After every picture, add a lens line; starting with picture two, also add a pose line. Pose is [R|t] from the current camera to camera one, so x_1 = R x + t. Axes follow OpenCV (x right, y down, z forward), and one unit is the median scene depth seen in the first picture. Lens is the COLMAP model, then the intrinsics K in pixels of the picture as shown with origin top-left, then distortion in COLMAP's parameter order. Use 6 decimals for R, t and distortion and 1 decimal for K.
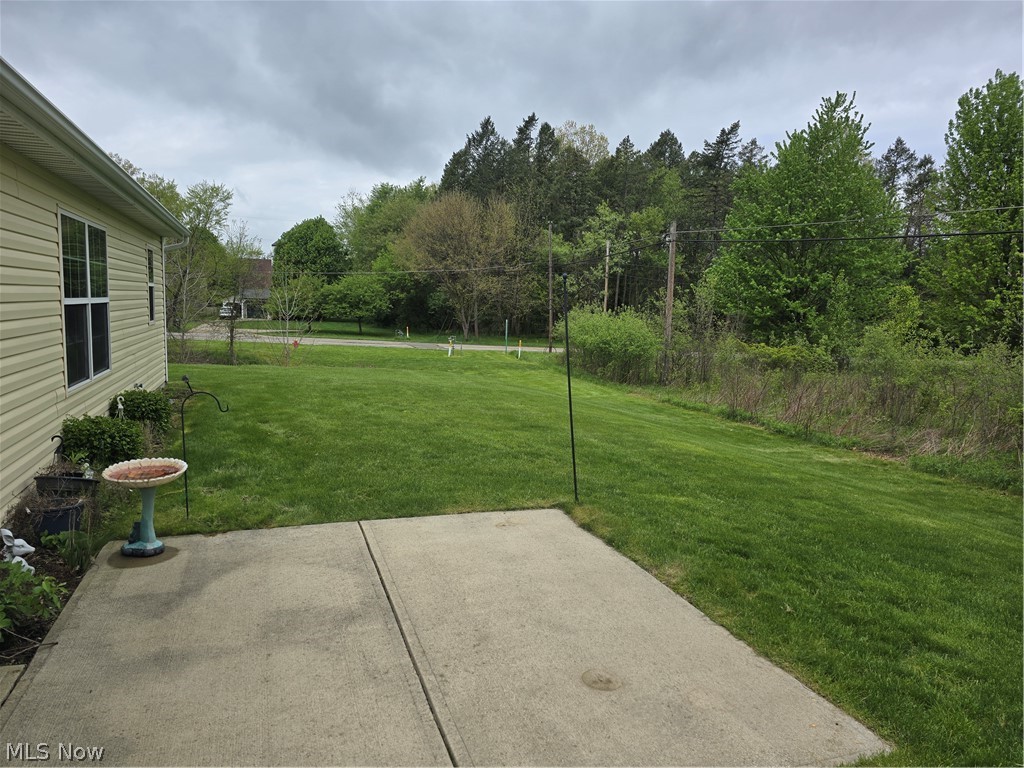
lens RADIAL K [[679.7, 0, 512.0], [0, 679.7, 384.0], [0, 0, 1]] dist [0.130821, -0.205586]
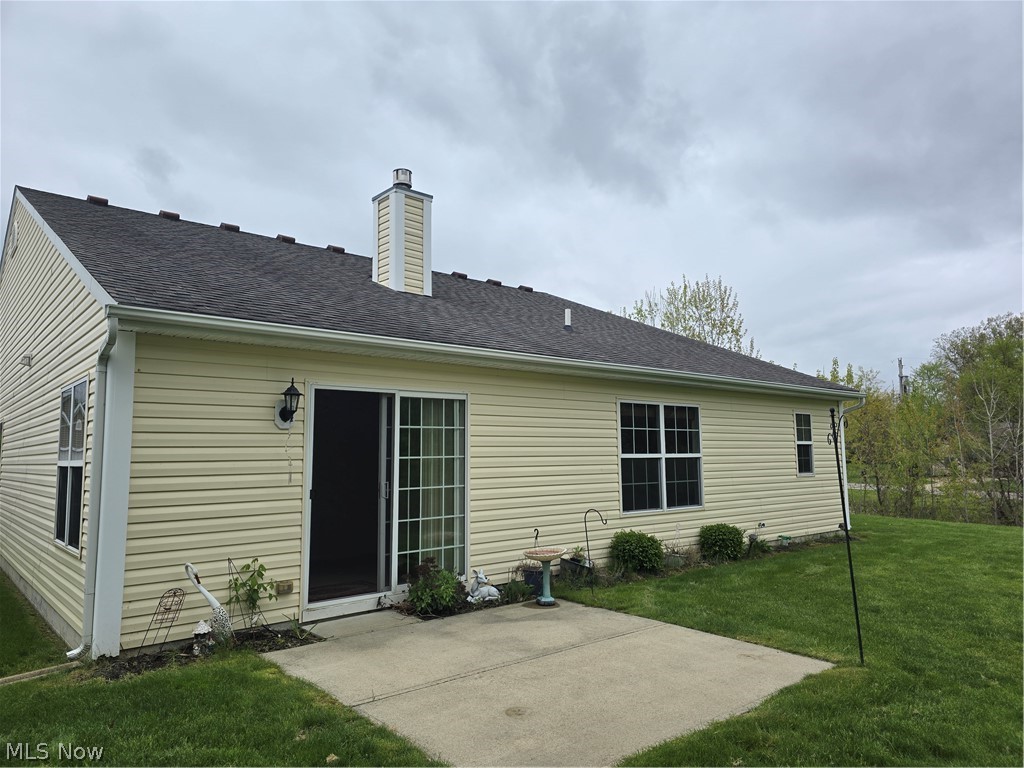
lens RADIAL K [[684.0, 0, 509.3], [0, 684.0, 382.3], [0, 0, 1]] dist [0.074184, -0.076734]
pose [[0.344155, -0.137098, -0.928850, 0.105097], [-0.087414, 0.980307, -0.177082, 0.002281], [0.934835, 0.142138, 0.325393, 0.031284]]
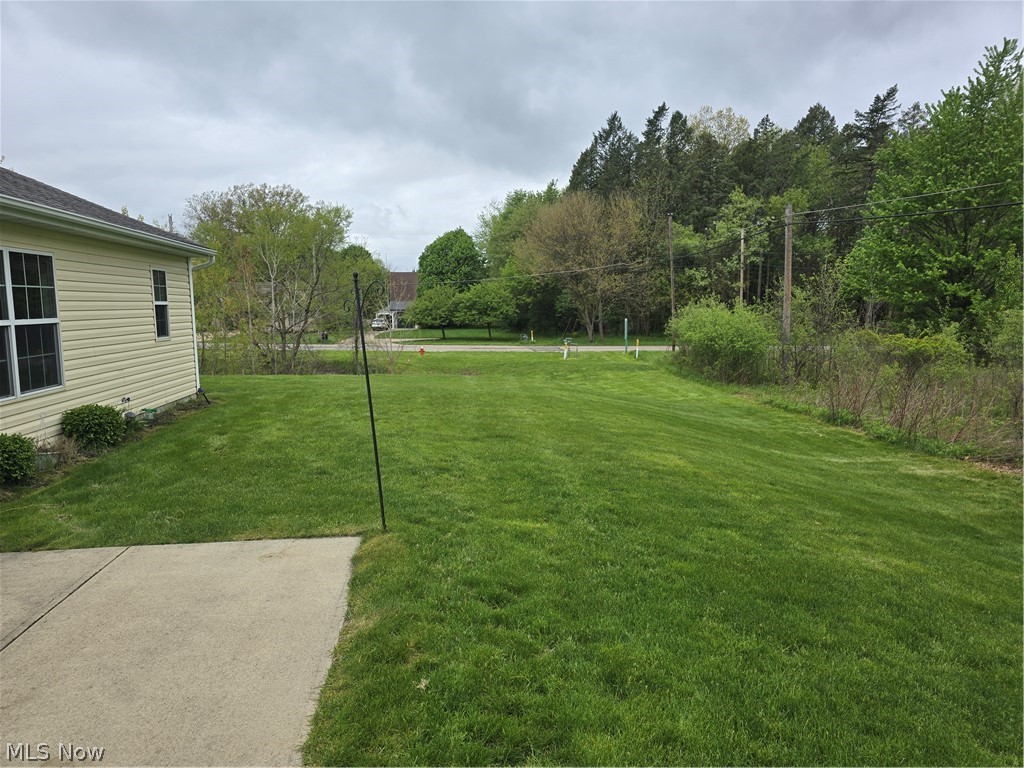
lens RADIAL K [[684.0, 0, 509.3], [0, 684.0, 382.3], [0, 0, 1]] dist [0.074184, -0.076734]
pose [[0.972607, -0.021844, -0.231428, 0.059666], [0.020573, 0.999757, -0.007904, -0.000801], [0.231544, 0.002926, 0.972820, 0.022641]]
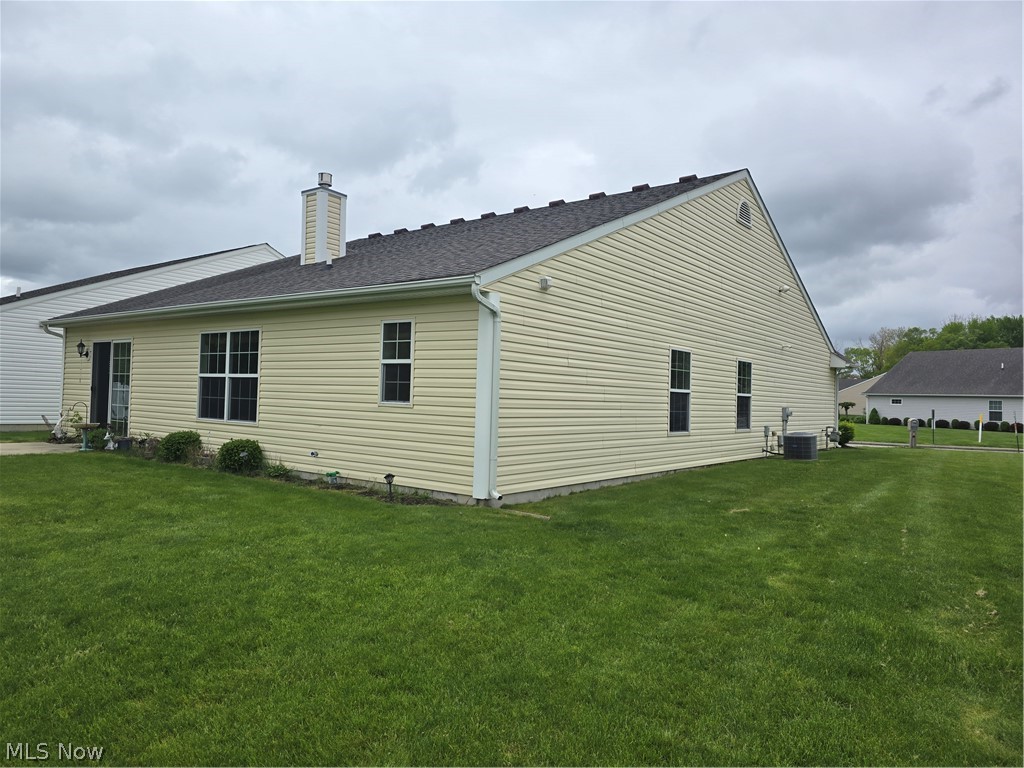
lens RADIAL K [[684.0, 0, 509.3], [0, 684.0, 382.3], [0, 0, 1]] dist [0.074184, -0.076734]
pose [[-0.845362, -0.069821, -0.529611, -0.046730], [-0.120694, 0.990749, 0.062037, -0.047248], [0.520380, 0.116364, -0.845969, 0.452805]]
